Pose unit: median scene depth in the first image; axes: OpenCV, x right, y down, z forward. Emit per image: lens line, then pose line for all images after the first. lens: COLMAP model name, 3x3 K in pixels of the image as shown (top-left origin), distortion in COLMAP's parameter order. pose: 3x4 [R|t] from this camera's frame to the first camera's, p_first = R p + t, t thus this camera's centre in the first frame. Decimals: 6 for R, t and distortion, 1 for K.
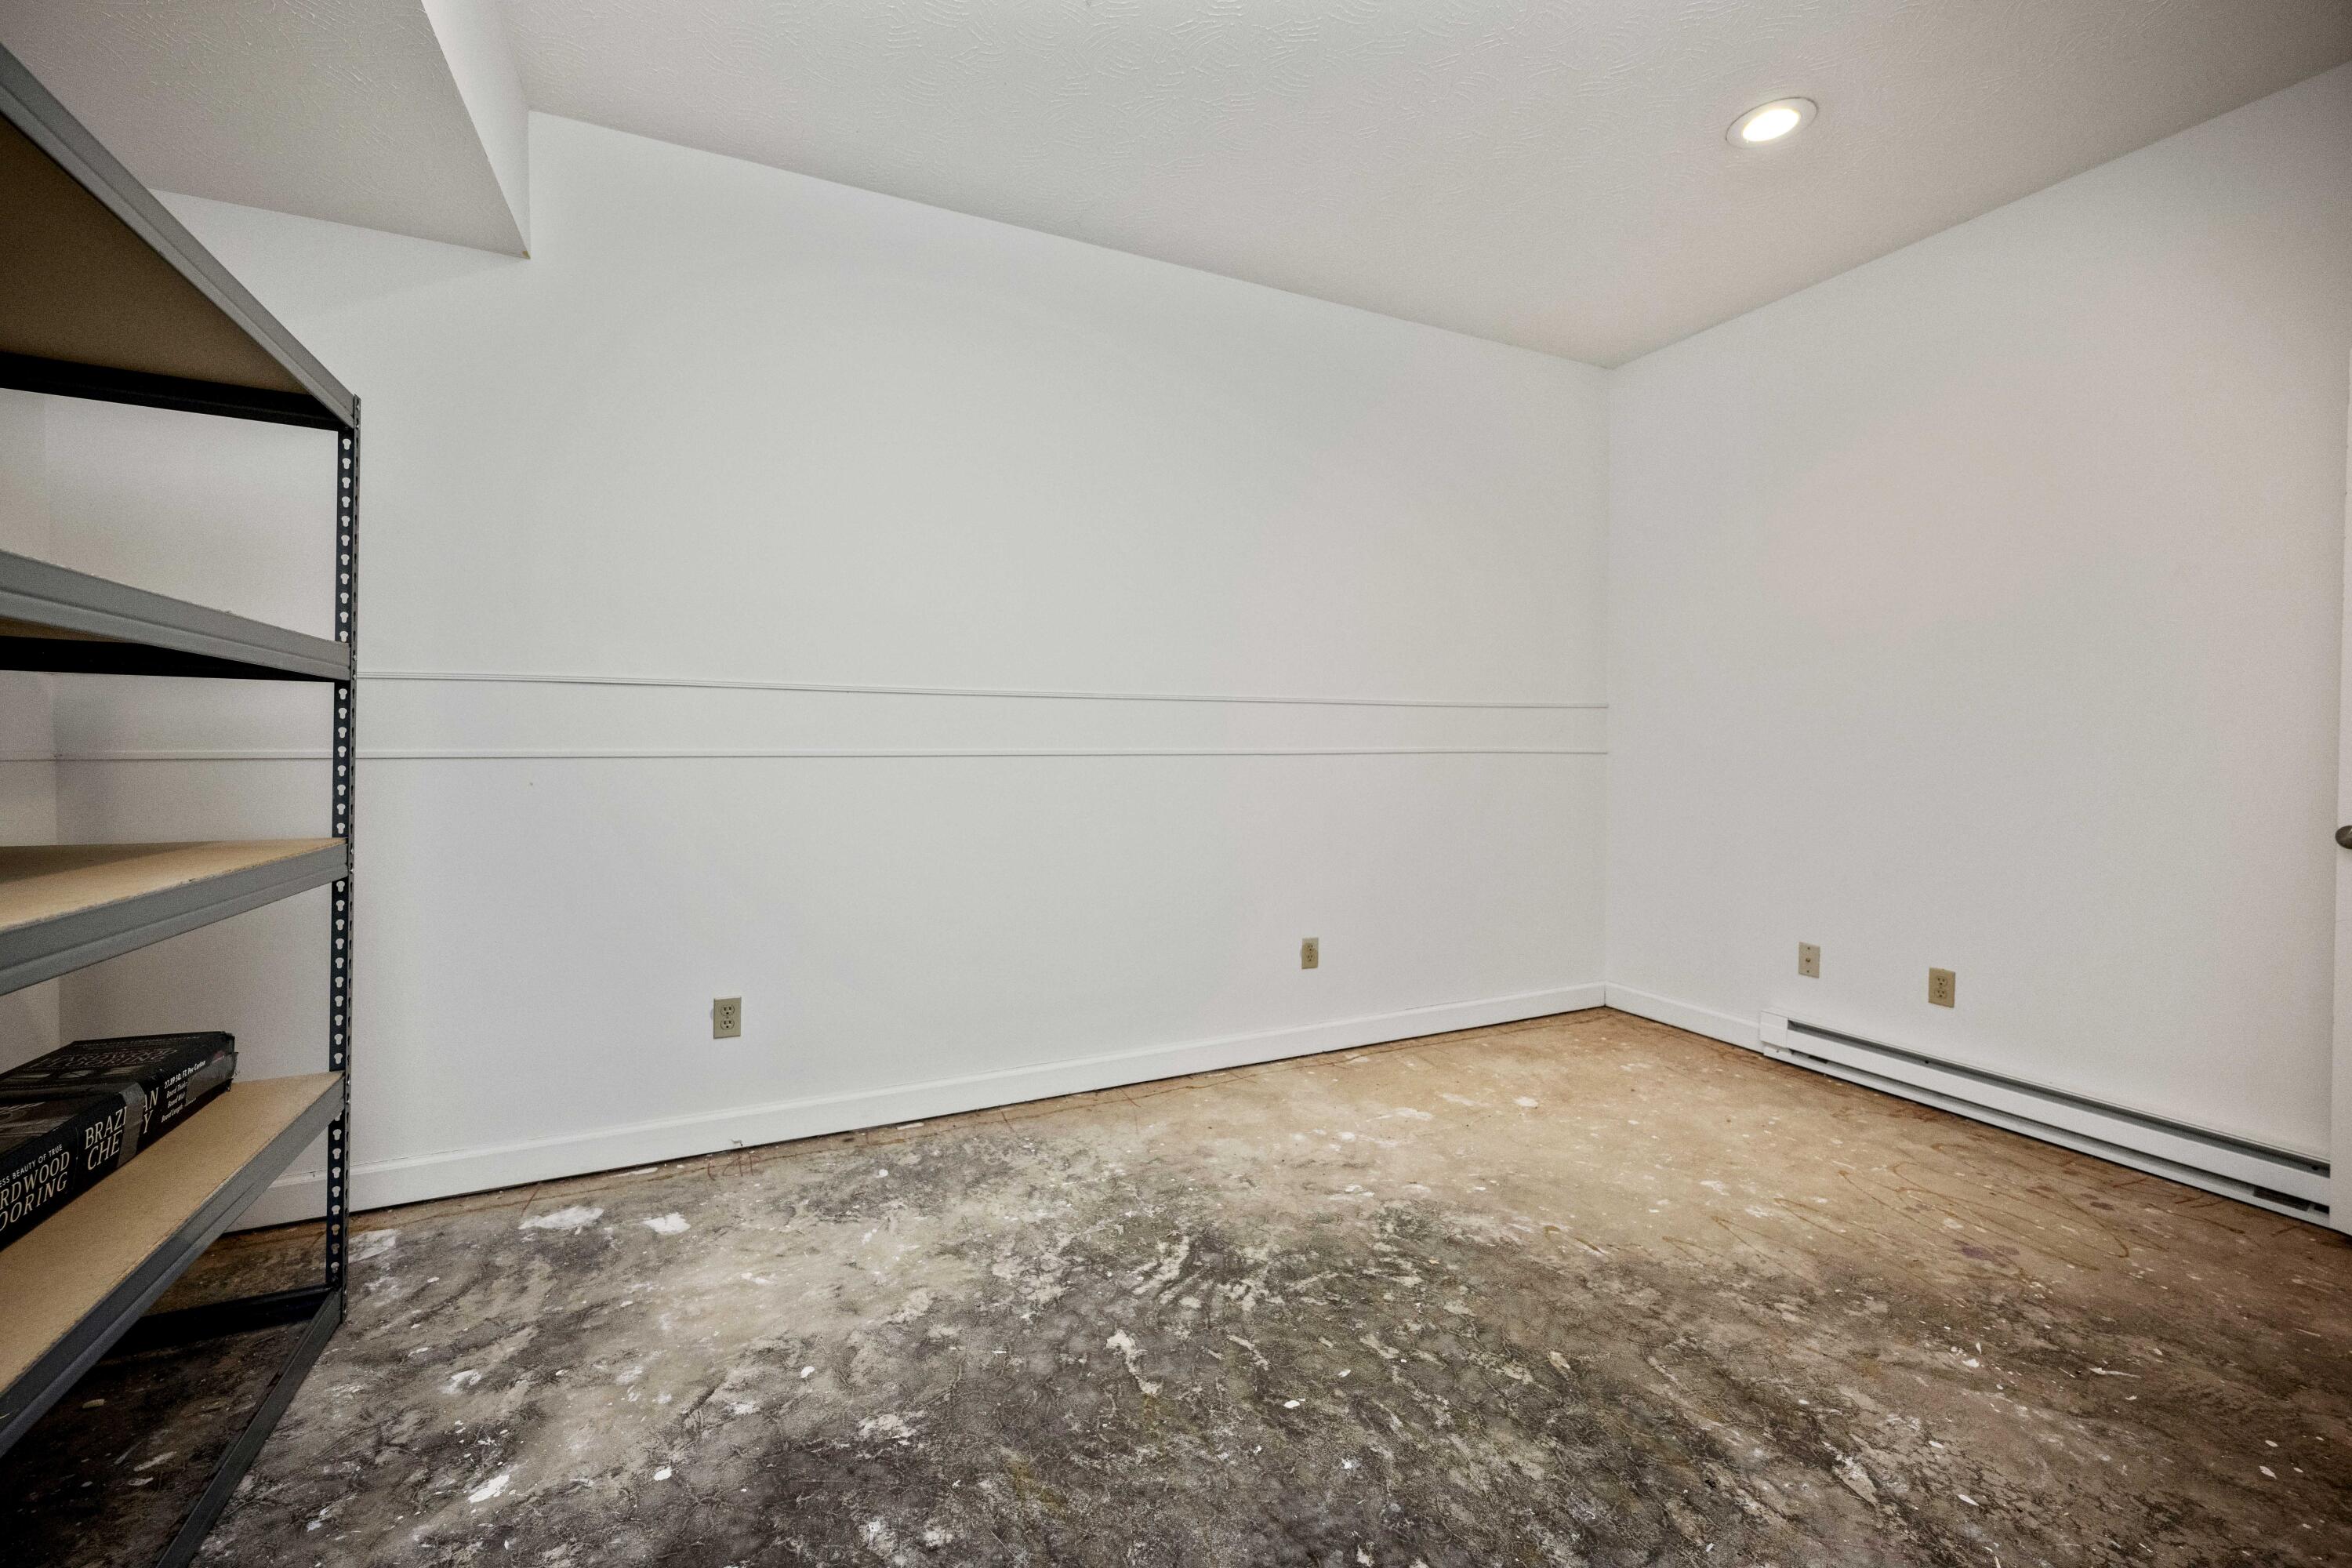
lens RADIAL K [[937.5, 0, 1170.0], [0, 937.5, 774.8], [0, 0, 1]] dist [-0.000362, -0.000232]
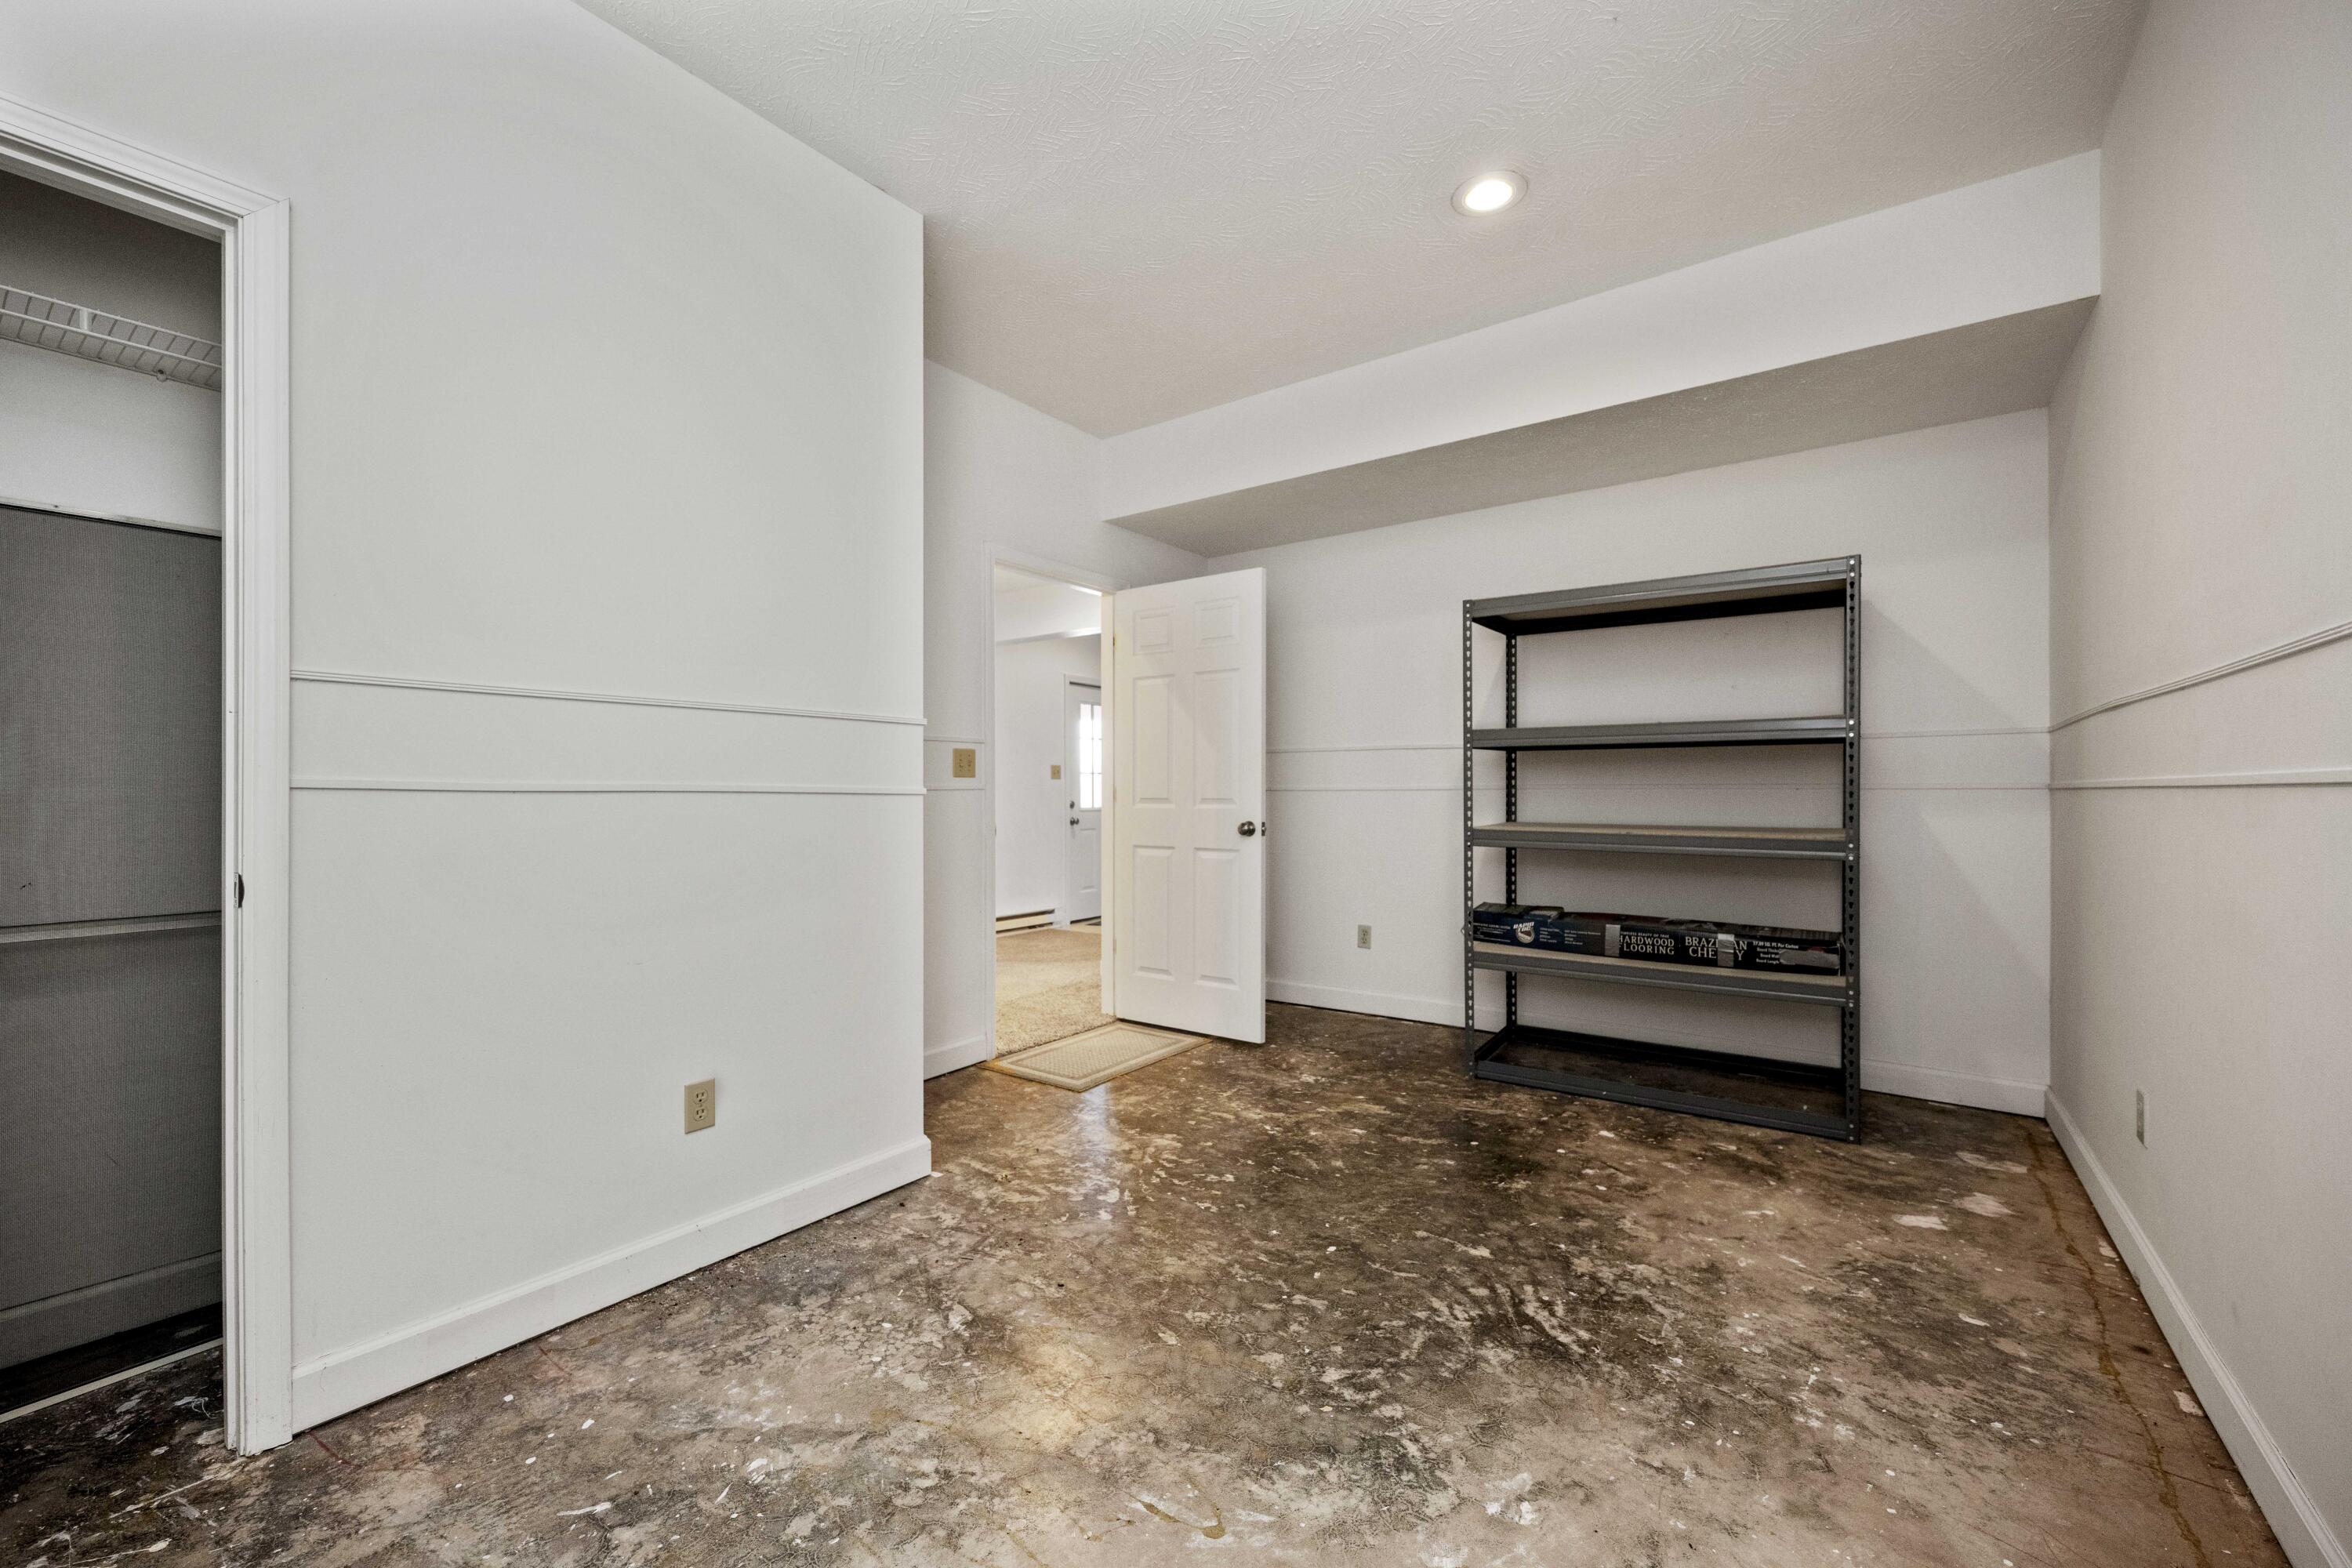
lens RADIAL K [[937.5, 0, 1171.9], [0, 937.5, 785.7], [0, 0, 1]] dist [-0.000362, -0.000232]
pose [[-0.876773, -0.003200, -0.480893, 0.837331], [-0.014814, 0.999683, 0.020356, -0.031341], [0.480676, 0.024971, -0.876543, 1.734504]]
